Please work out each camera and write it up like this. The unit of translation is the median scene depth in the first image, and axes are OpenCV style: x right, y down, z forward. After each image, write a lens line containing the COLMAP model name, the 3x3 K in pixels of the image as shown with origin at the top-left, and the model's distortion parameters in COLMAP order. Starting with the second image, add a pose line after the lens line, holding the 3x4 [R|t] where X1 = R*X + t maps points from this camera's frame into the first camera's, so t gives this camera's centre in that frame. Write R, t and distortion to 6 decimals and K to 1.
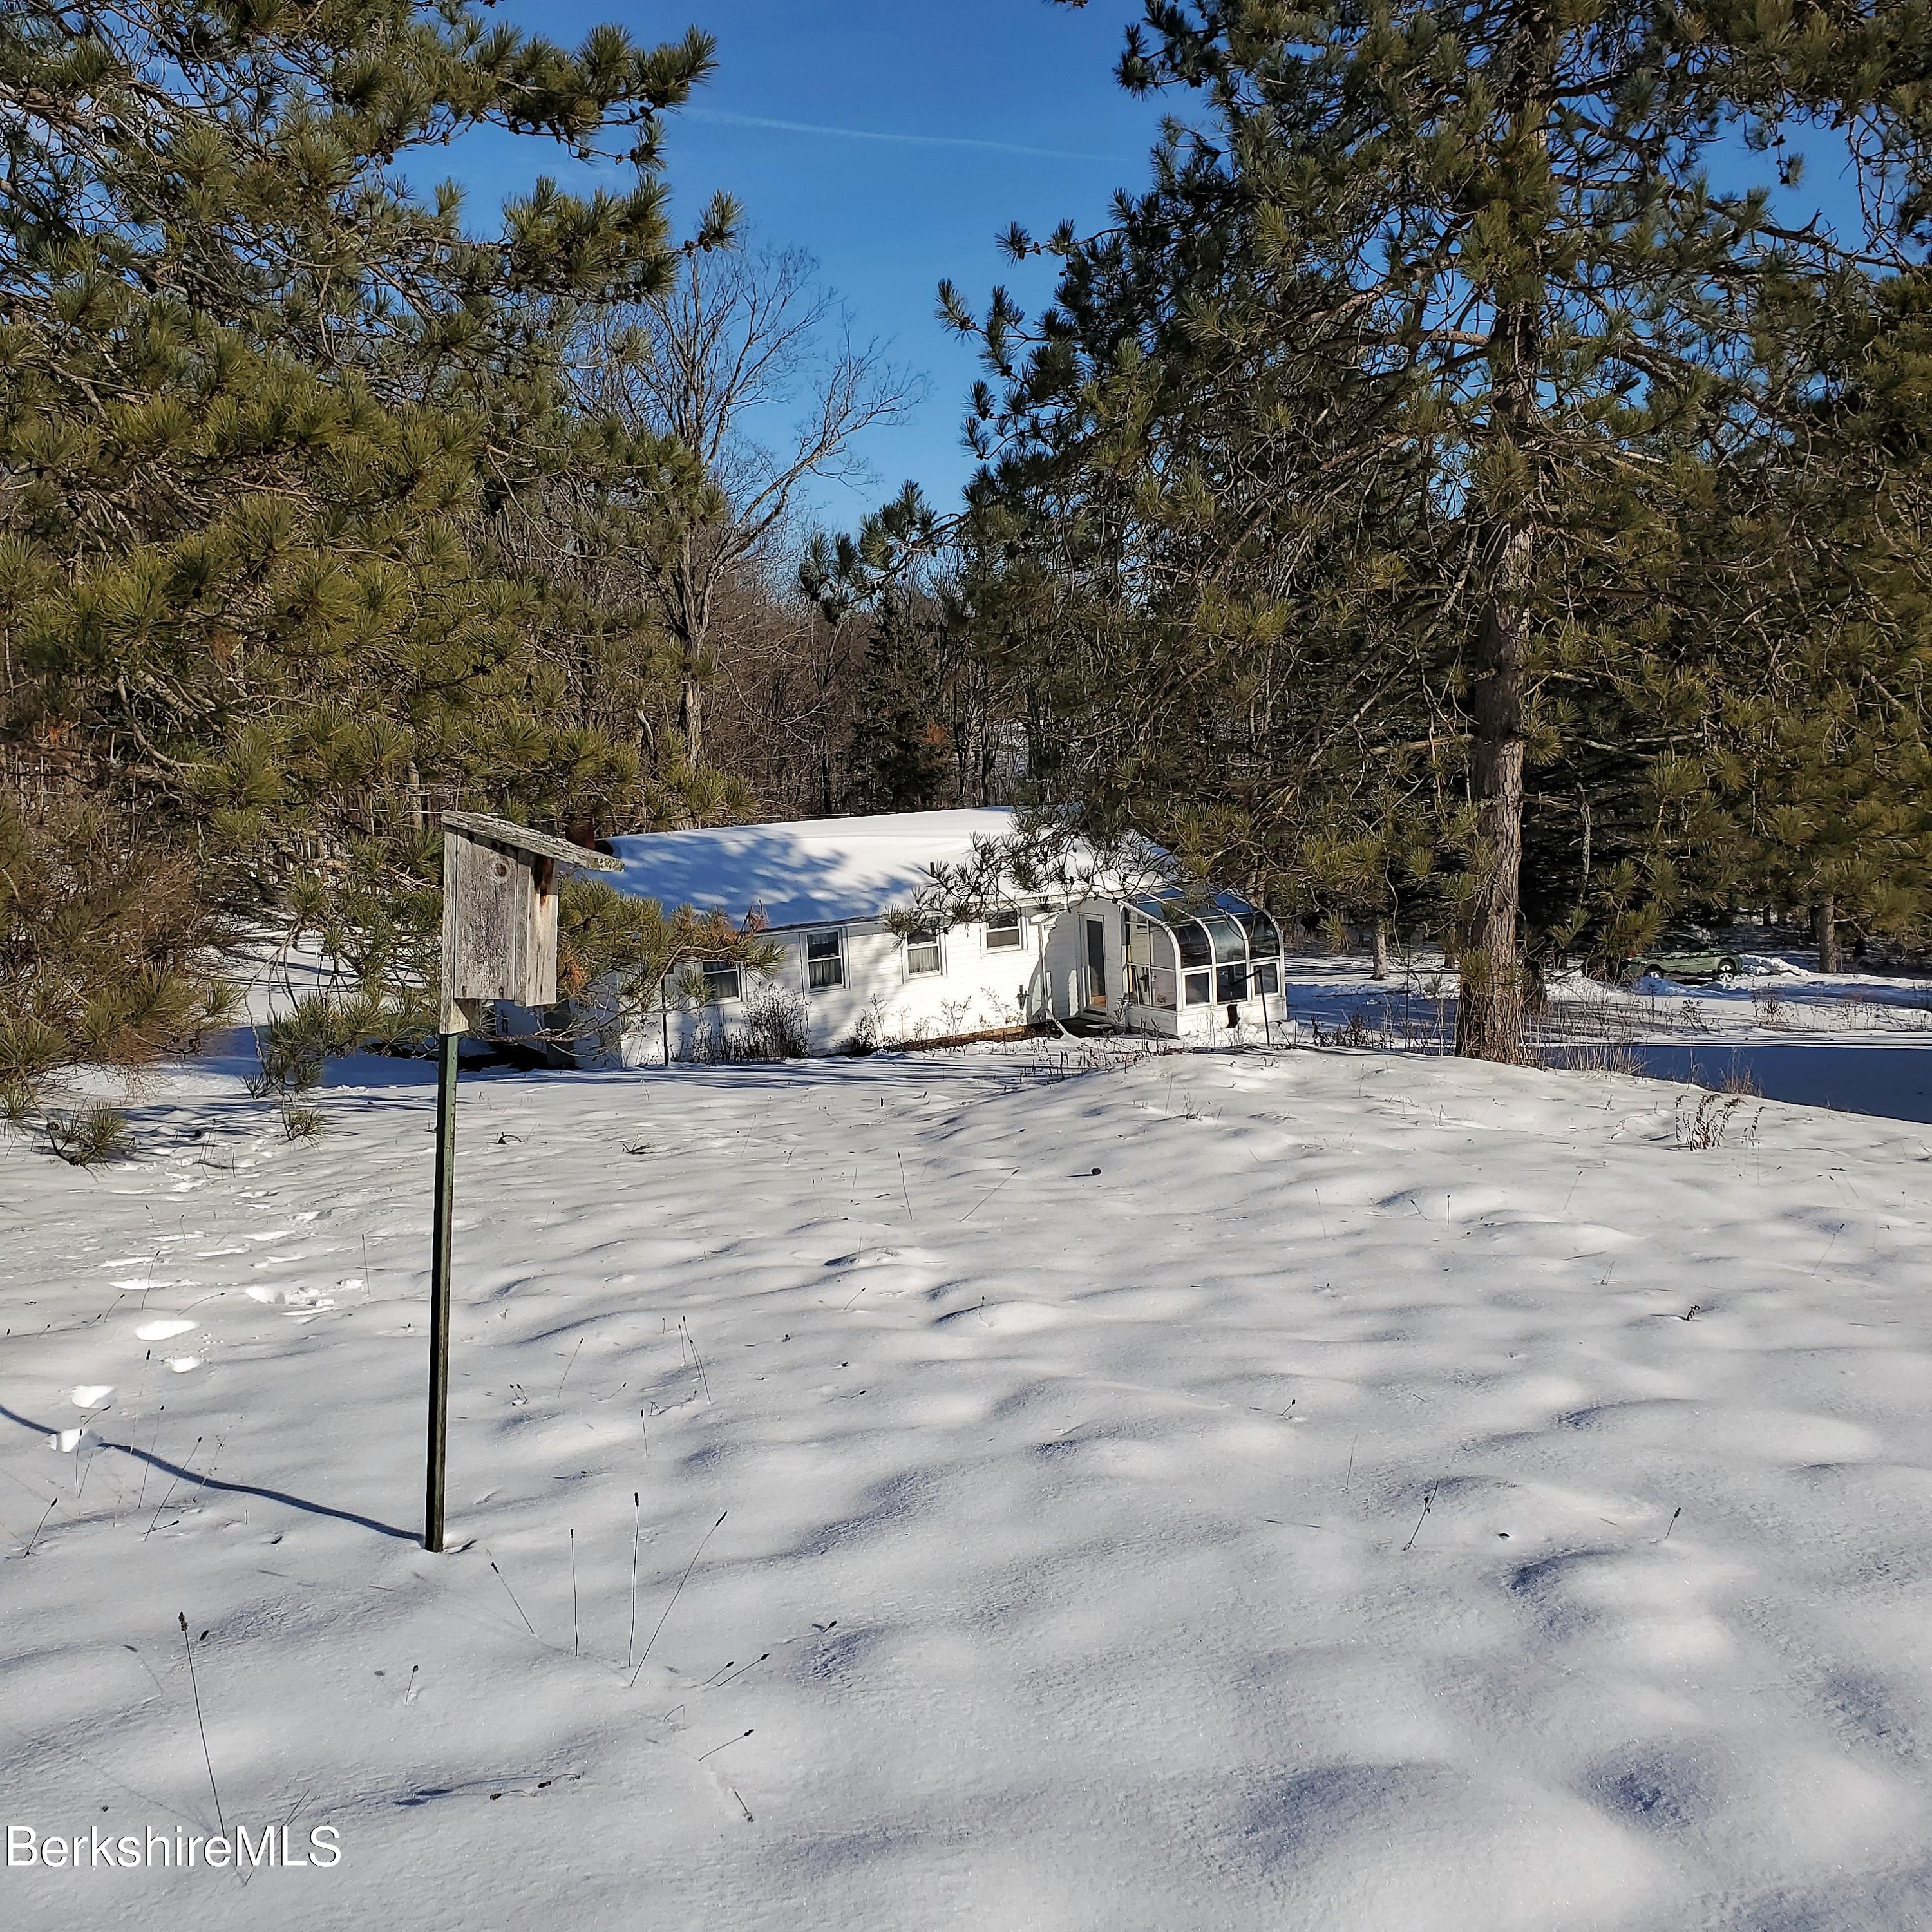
lens RADIAL K [[1907.4, 0, 966.0], [0, 1907.4, 966.0], [0, 0, 1]] dist [-0.112879, 0.001324]
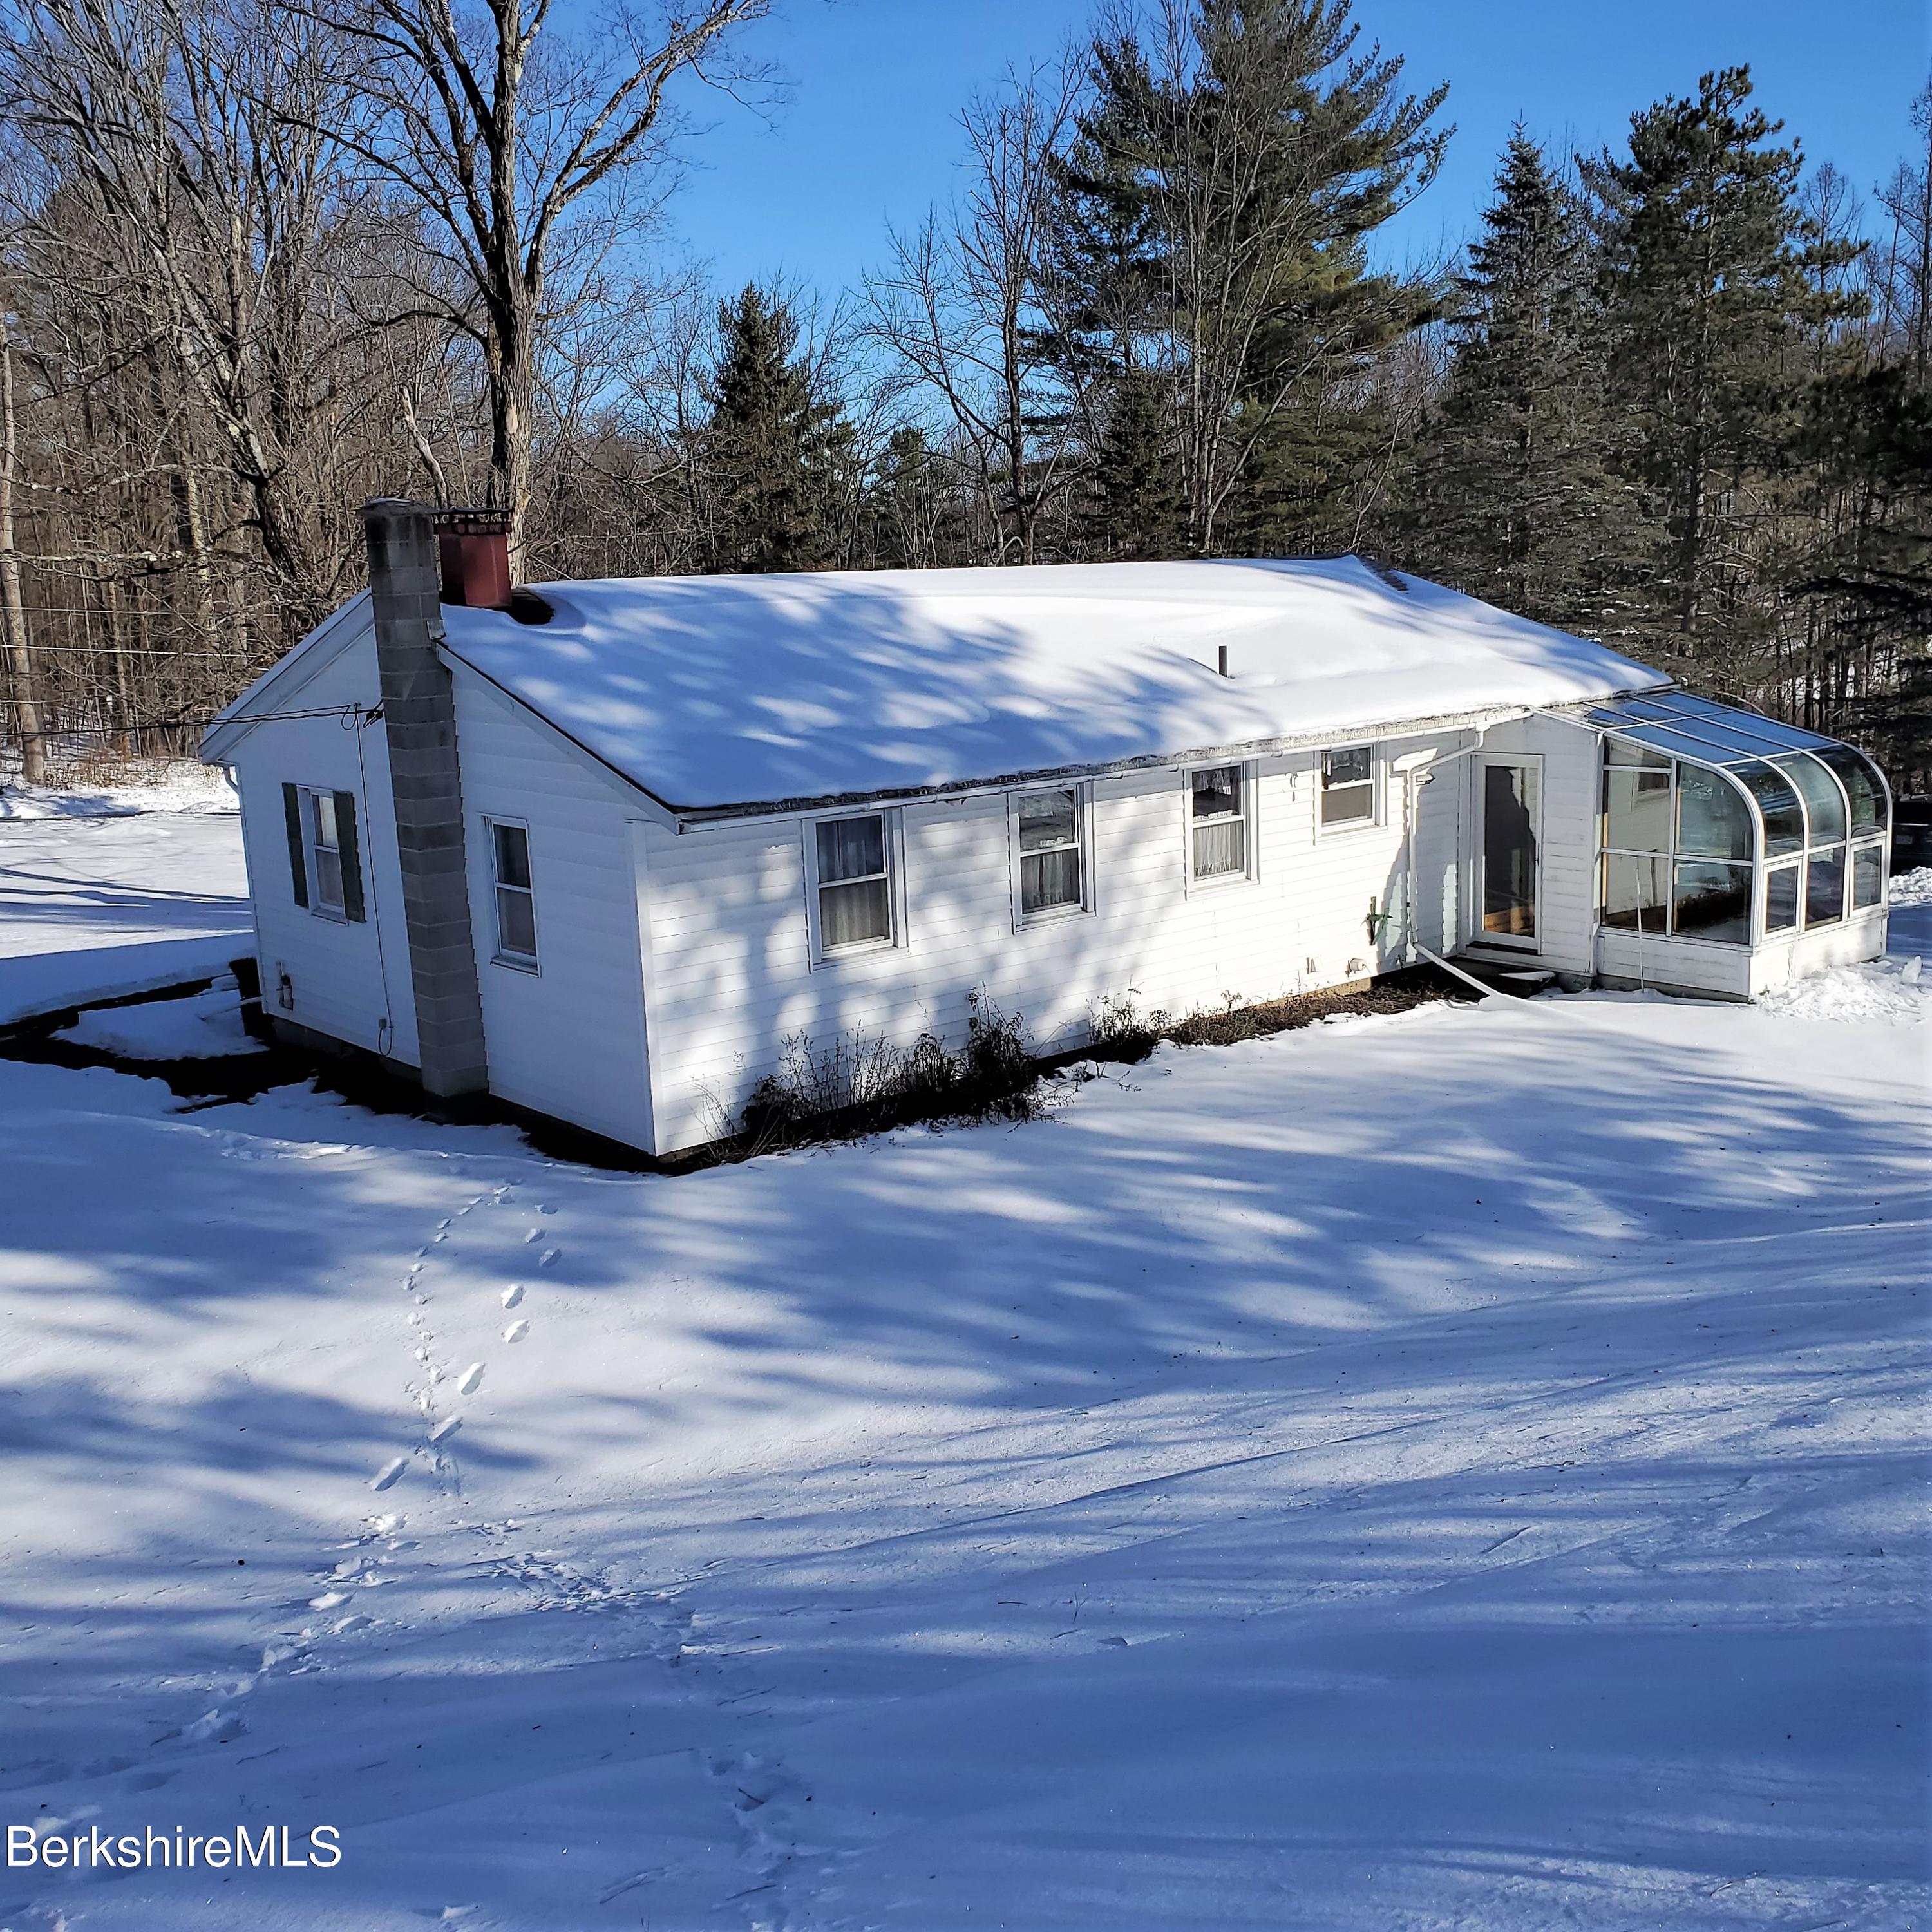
lens RADIAL K [[1907.4, 0, 966.0], [0, 1907.4, 966.0], [0, 0, 1]] dist [-0.112879, 0.001324]
pose [[0.979962, -0.027407, 0.197290, -0.175604], [0.016898, 0.998357, 0.054753, -0.000903], [-0.198466, -0.050322, 0.978815, 0.543044]]
